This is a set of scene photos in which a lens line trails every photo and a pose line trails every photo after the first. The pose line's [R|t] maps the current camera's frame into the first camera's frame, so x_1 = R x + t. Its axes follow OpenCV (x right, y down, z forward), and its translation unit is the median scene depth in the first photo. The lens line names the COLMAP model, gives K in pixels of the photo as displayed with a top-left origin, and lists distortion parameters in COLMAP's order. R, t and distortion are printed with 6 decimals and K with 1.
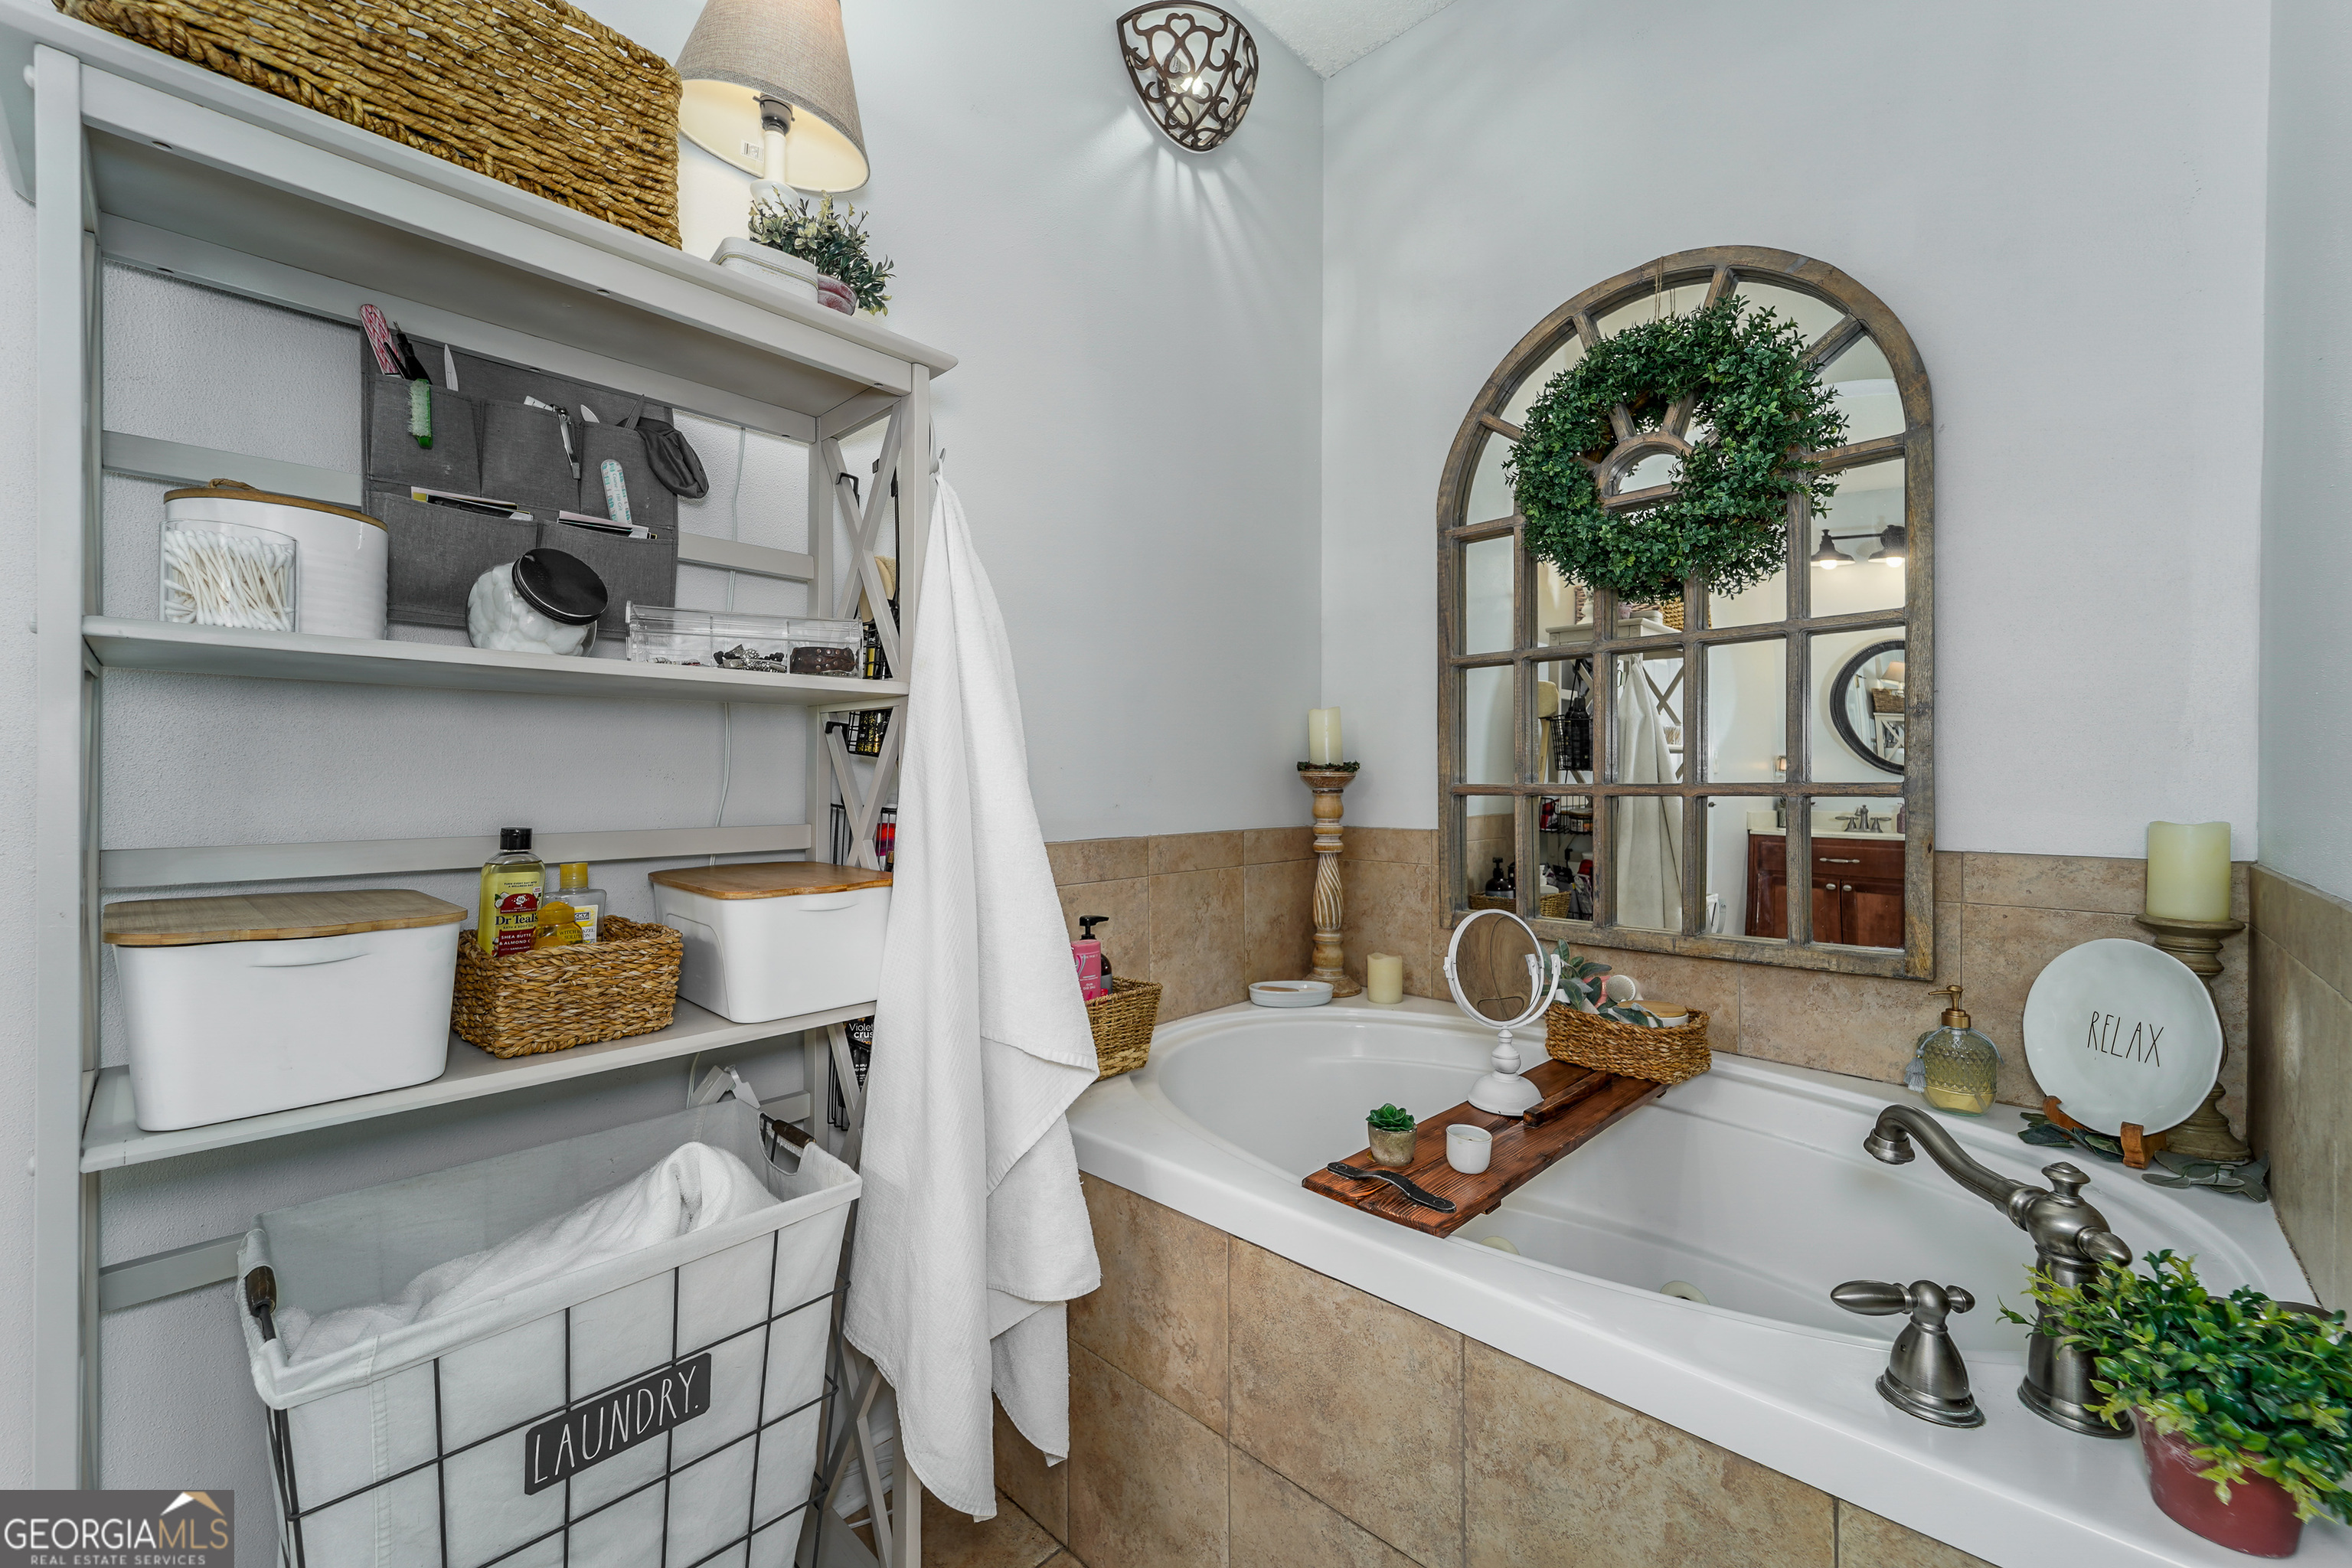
lens RADIAL K [[948.9, 0, 1176.8], [0, 948.9, 774.4], [0, 0, 1]] dist [0.017125, -0.003853]
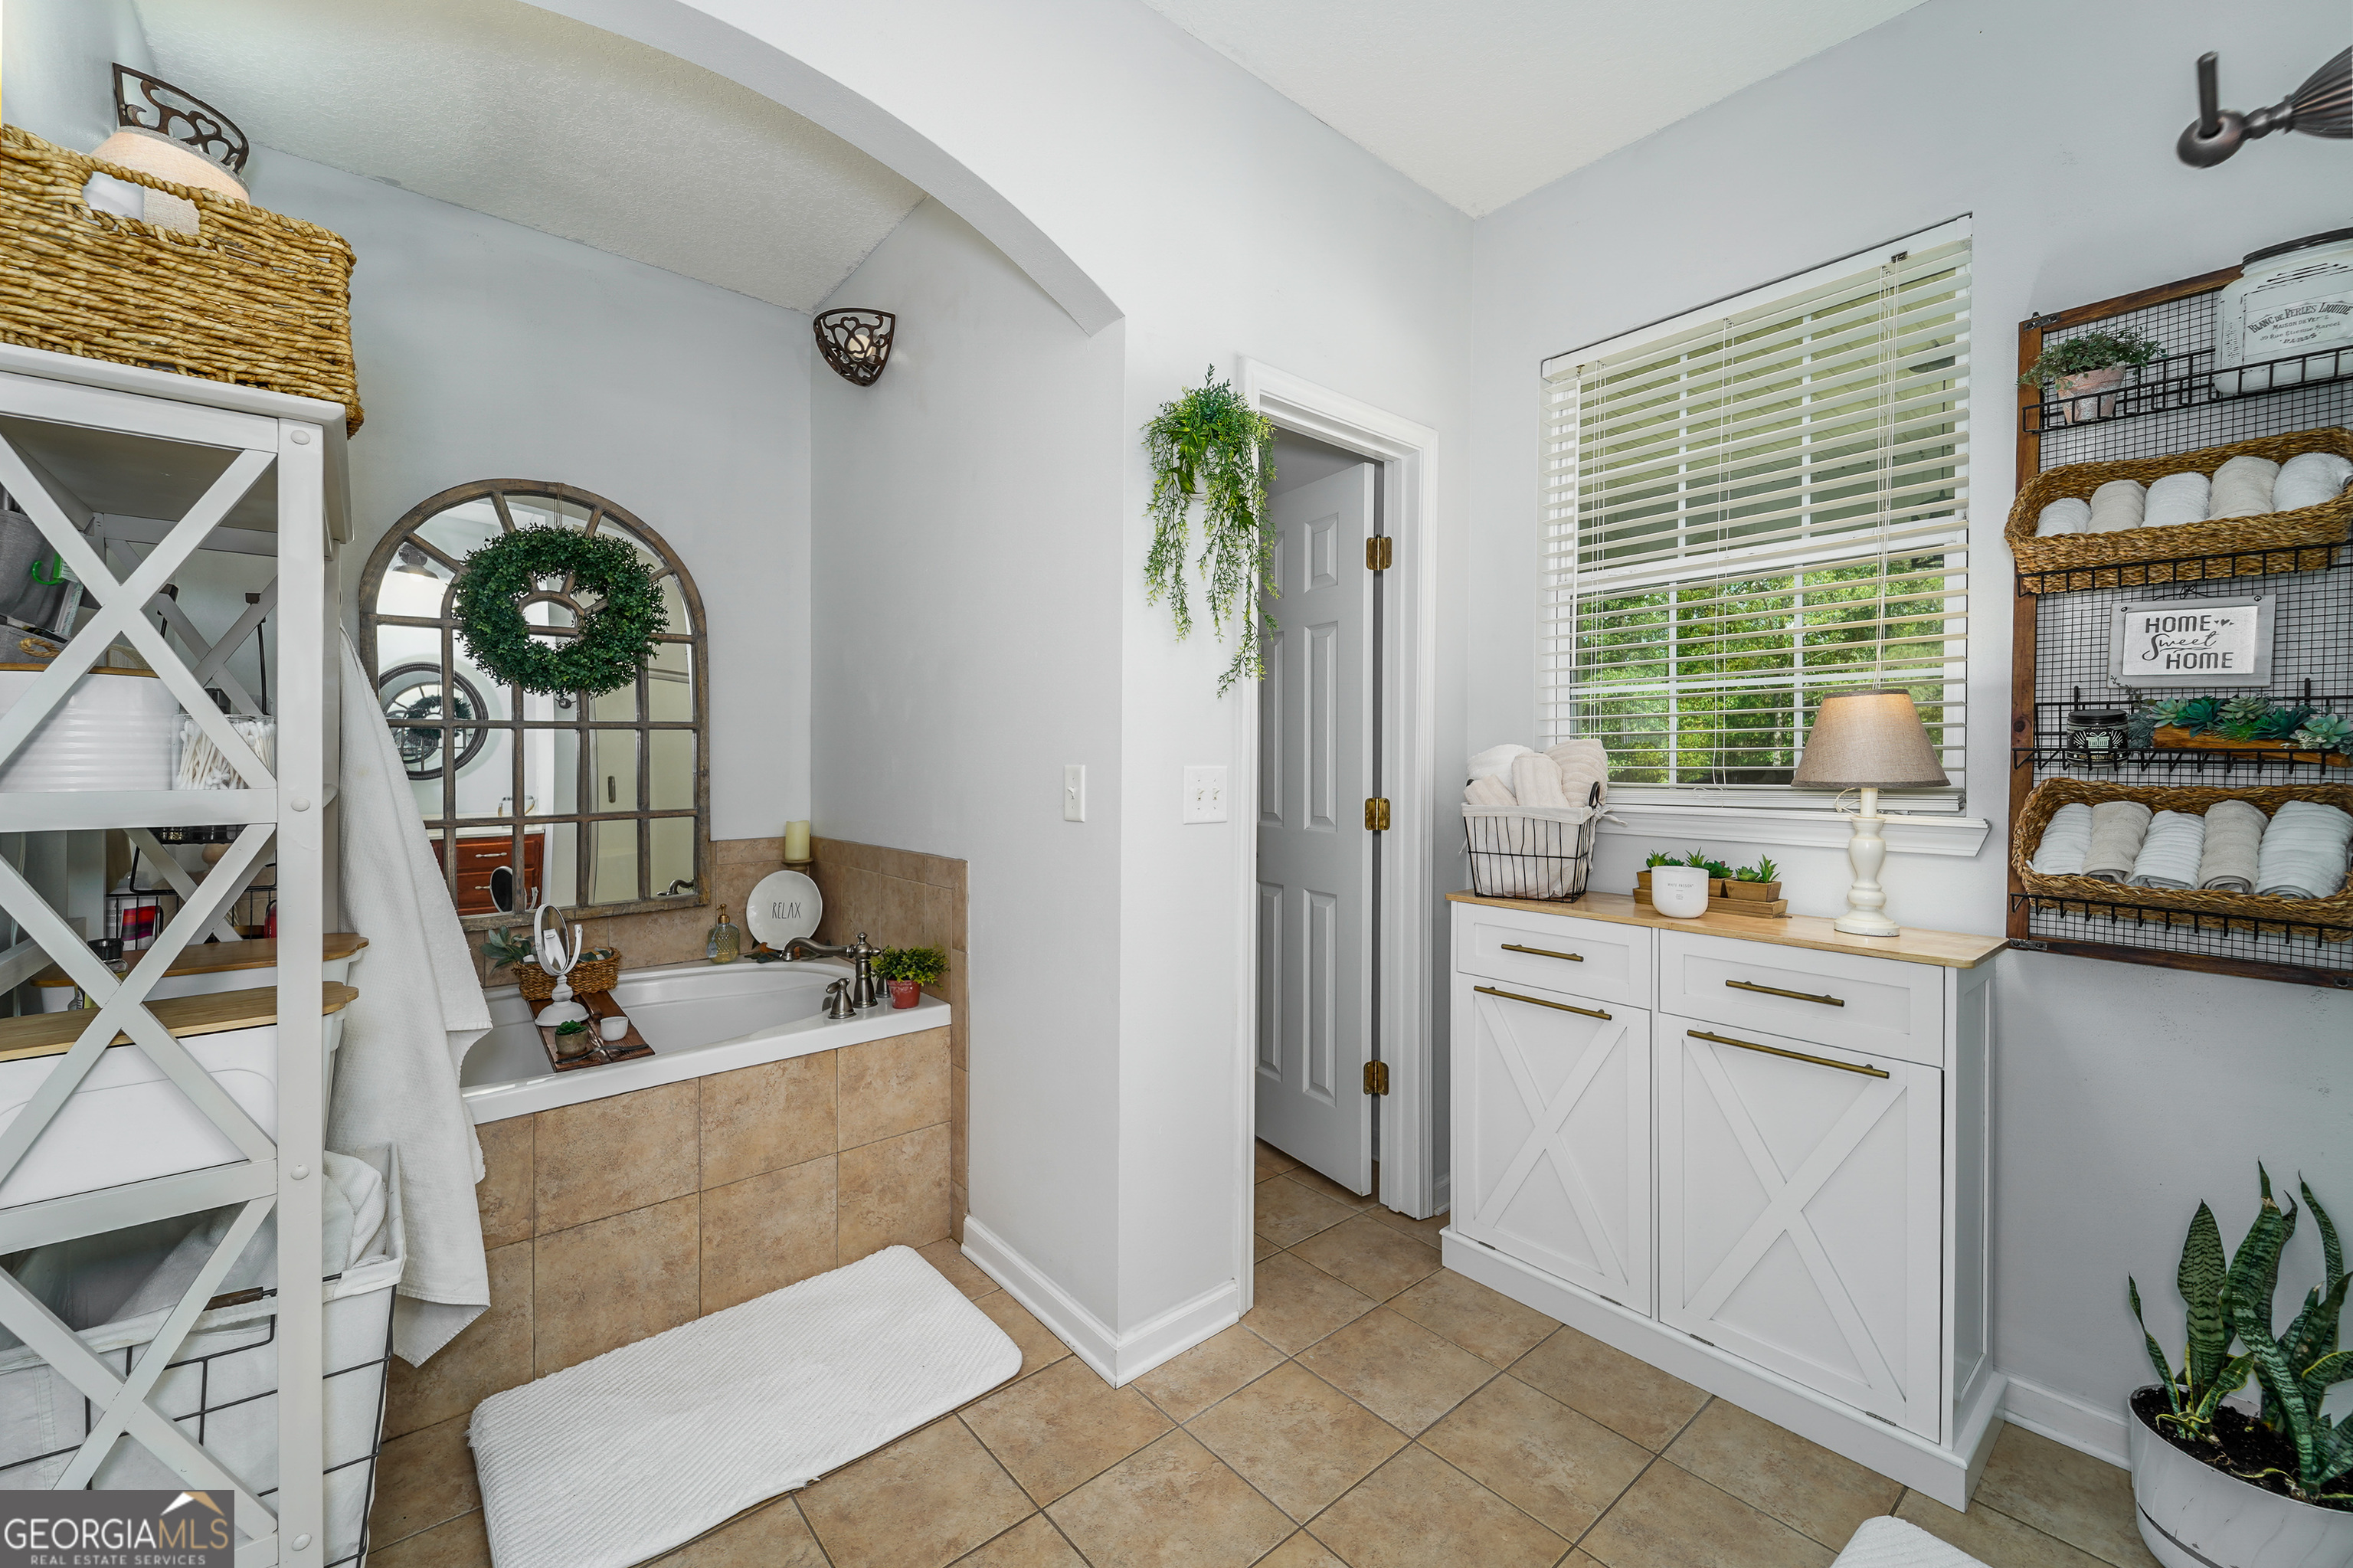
lens RADIAL K [[949.3, 0, 1171.7], [0, 949.3, 763.9], [0, 0, 1]] dist [0.017125, -0.003853]
pose [[0.111449, -0.009755, 0.993722, -1.118348], [-0.000545, 0.999951, 0.009878, -0.106020], [-0.993770, -0.001643, 0.111438, -0.214648]]
